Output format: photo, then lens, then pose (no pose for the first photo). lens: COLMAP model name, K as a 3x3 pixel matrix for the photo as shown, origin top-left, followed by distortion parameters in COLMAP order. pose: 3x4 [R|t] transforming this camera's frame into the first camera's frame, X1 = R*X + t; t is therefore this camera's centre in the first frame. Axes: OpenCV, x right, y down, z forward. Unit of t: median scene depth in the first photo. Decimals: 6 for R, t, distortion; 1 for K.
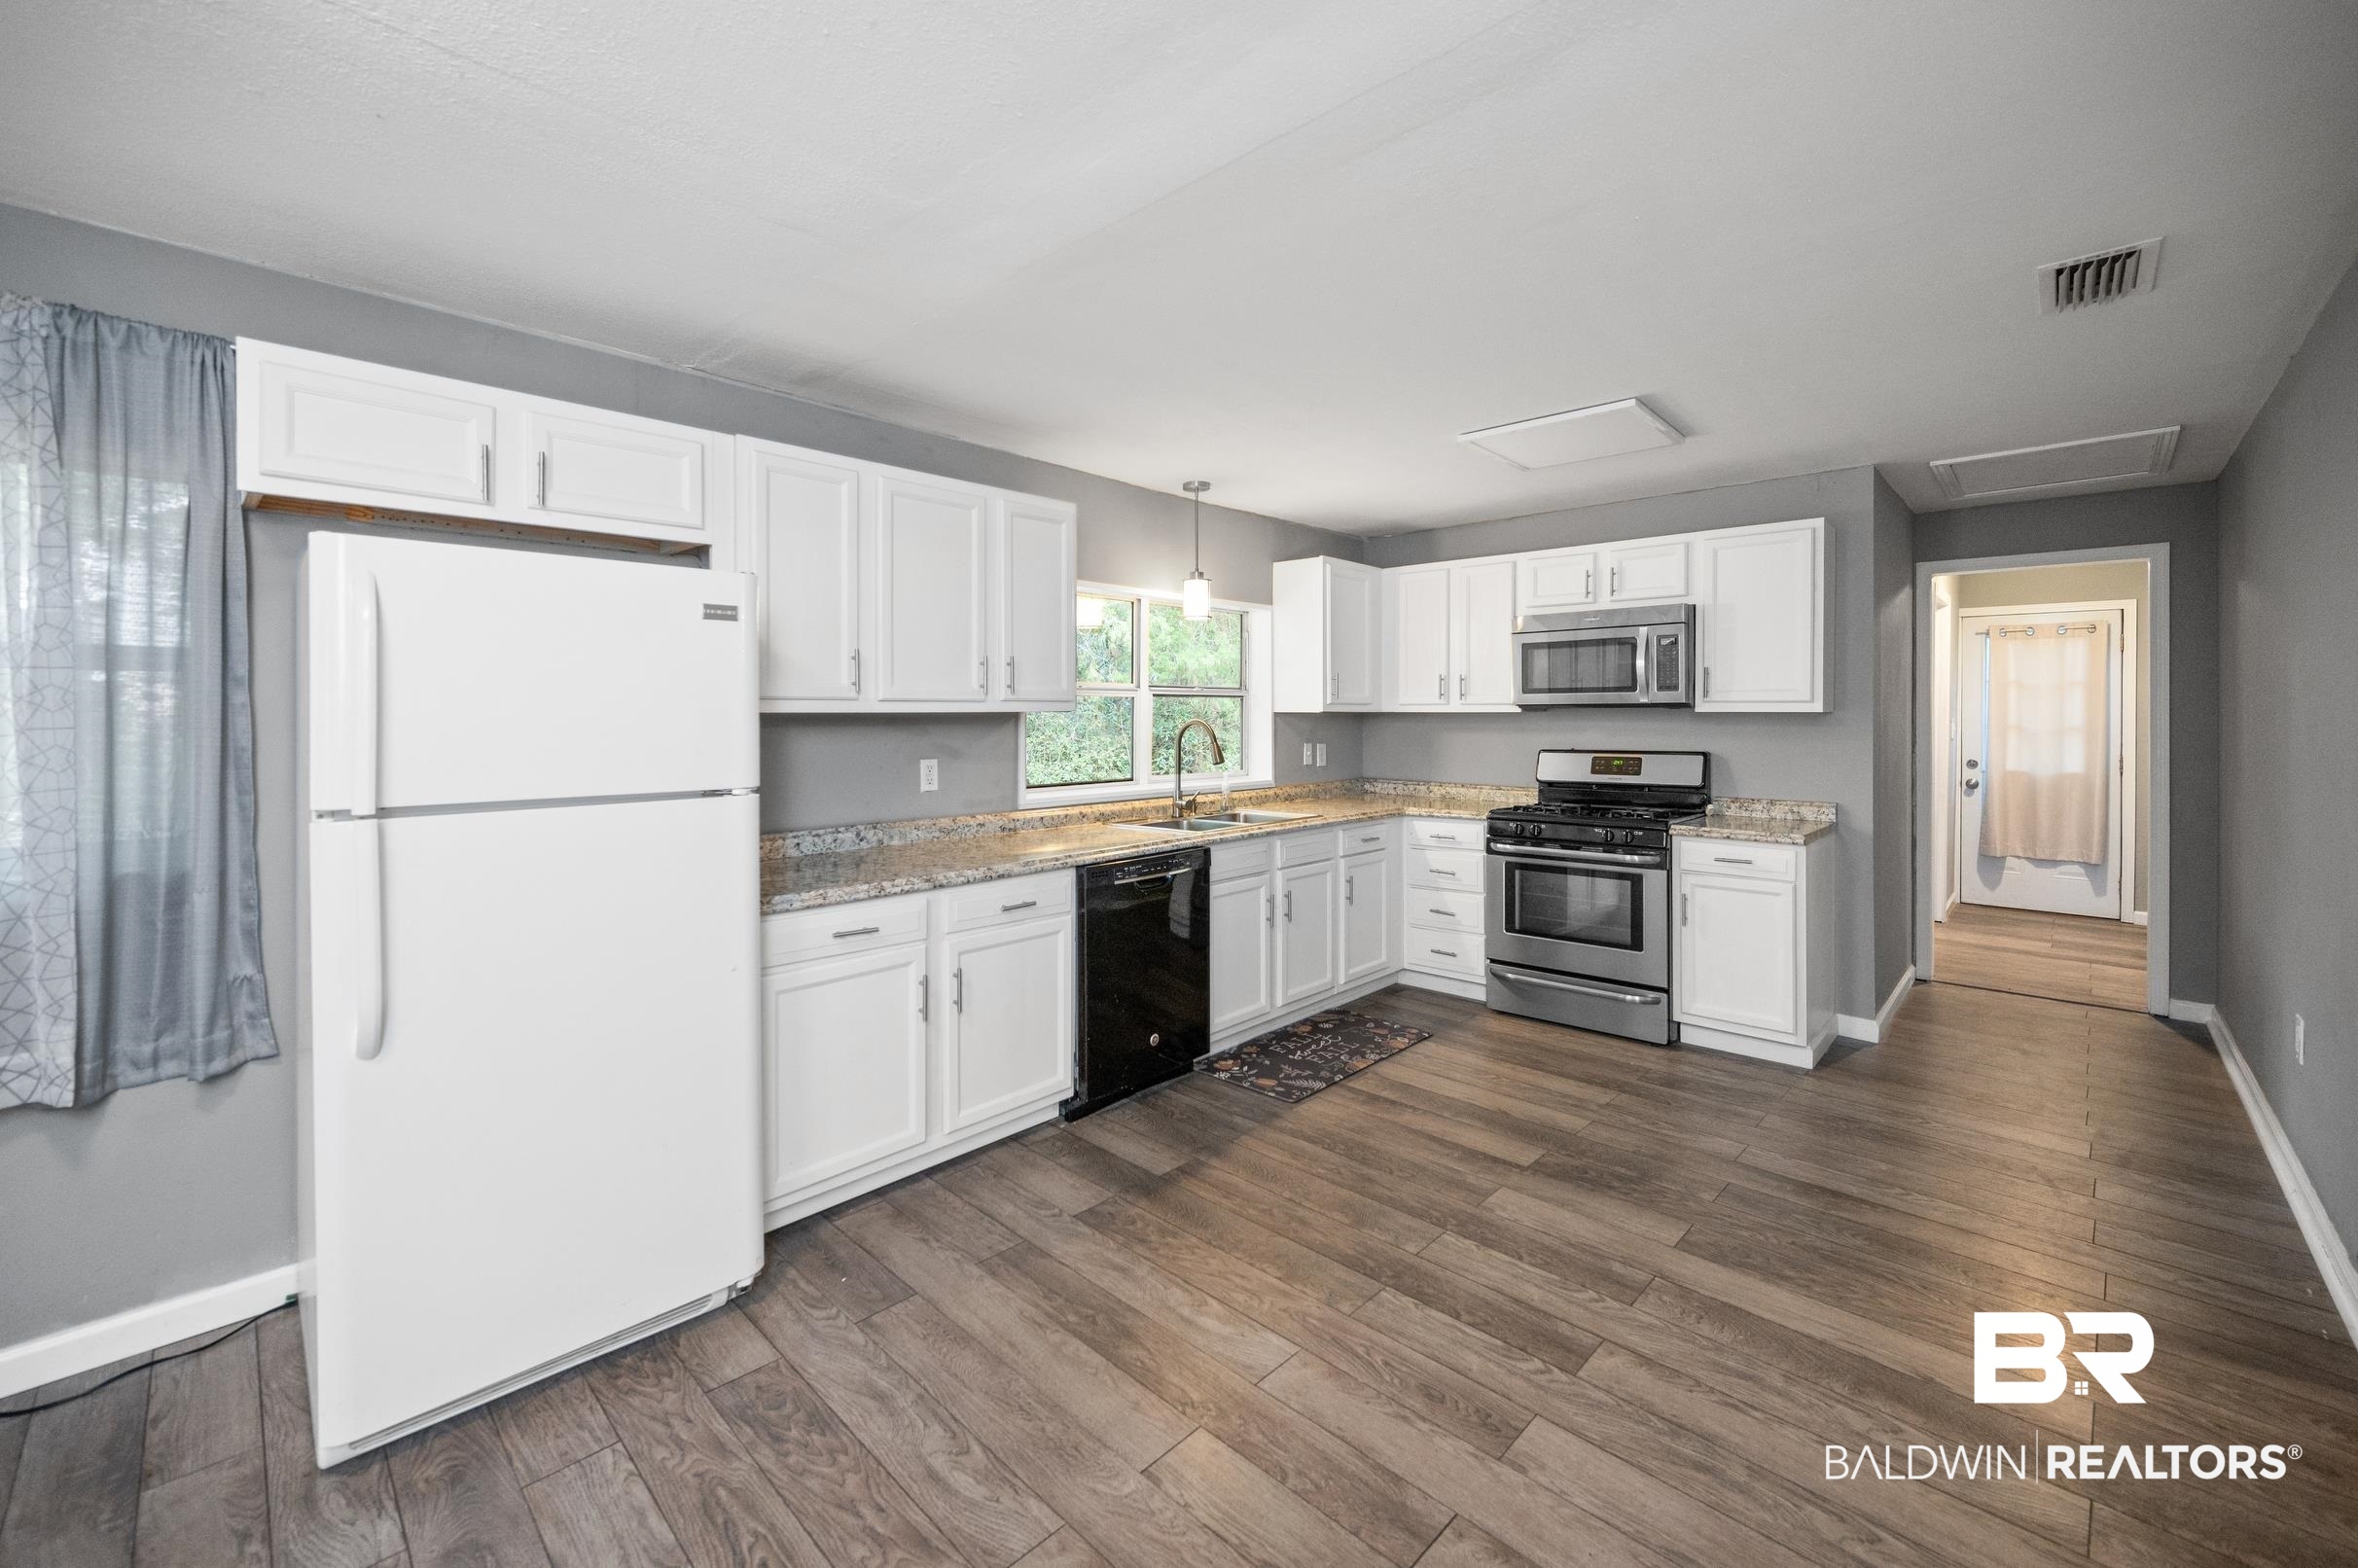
lens RADIAL K [[946.1, 0, 1289.1], [0, 946.1, 719.9], [0, 0, 1]] dist [0.000121, -0.001201]
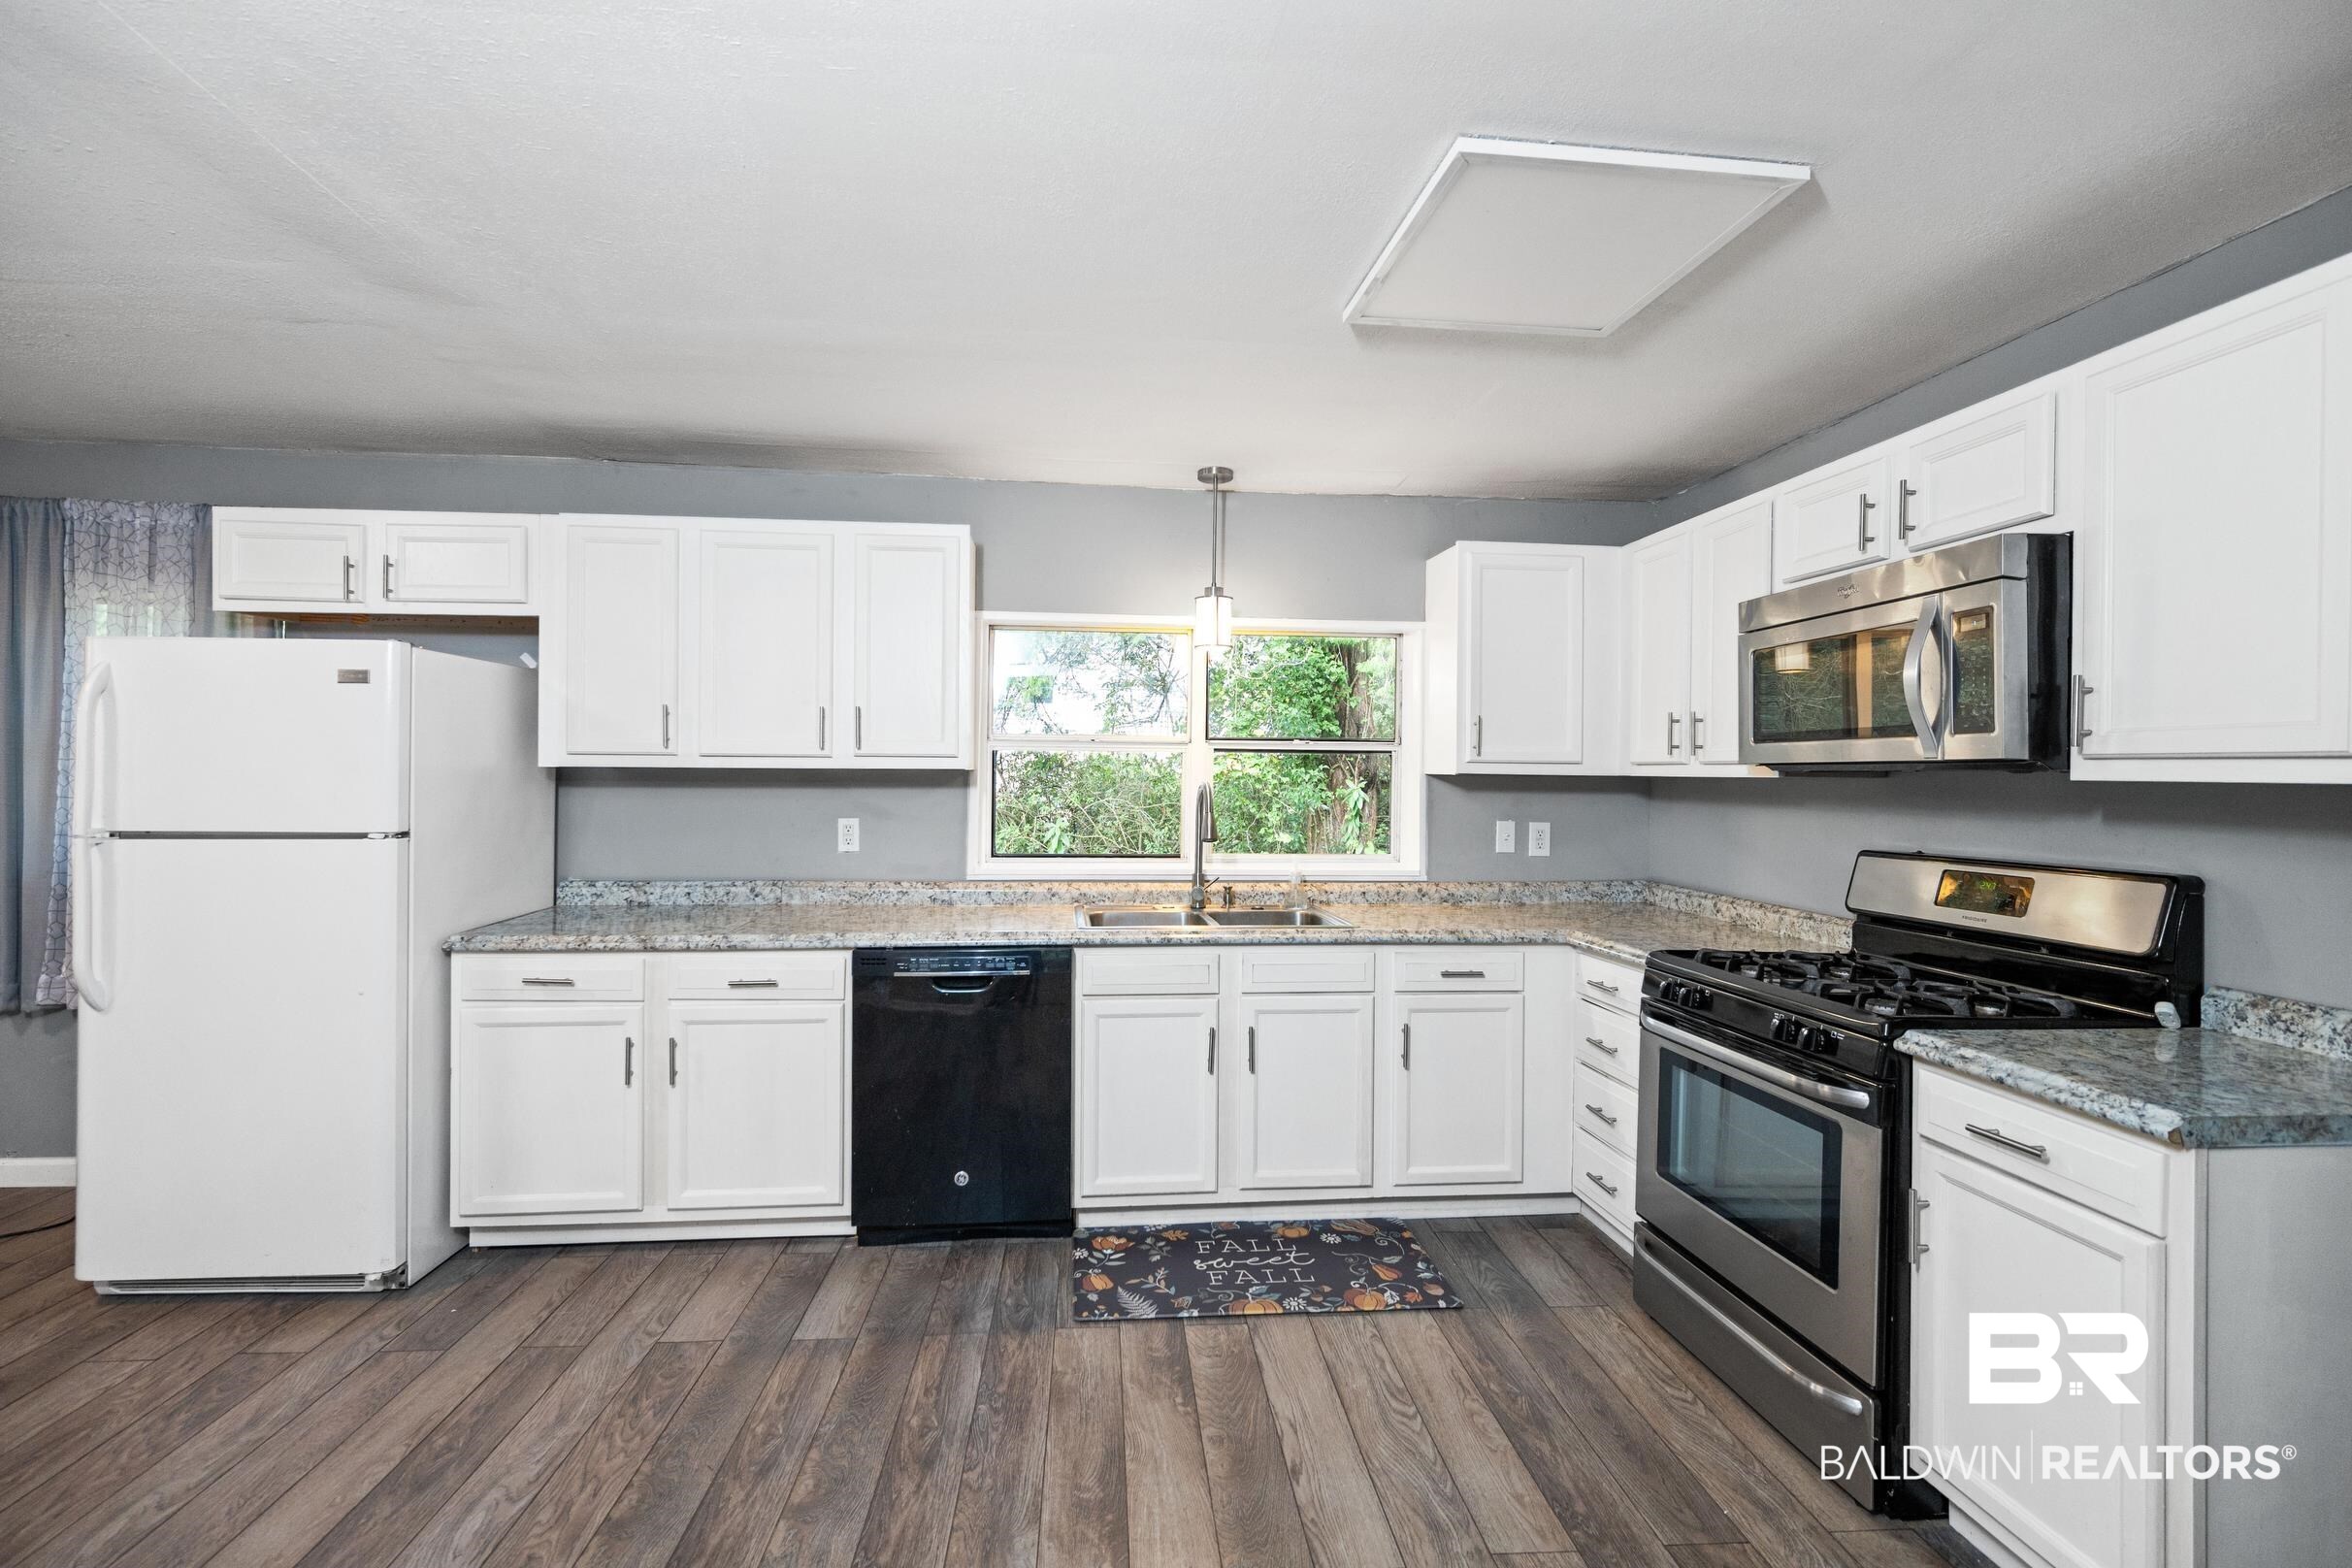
lens RADIAL K [[1057.9, 0, 1228.1], [0, 1057.9, 775.8], [0, 0, 1]] dist [0.000011, -0.001505]
pose [[0.719747, 0.009373, -0.694174, 0.587247], [-0.015645, 0.999874, -0.002721, -0.003982], [0.694061, 0.012819, 0.719802, 0.465559]]
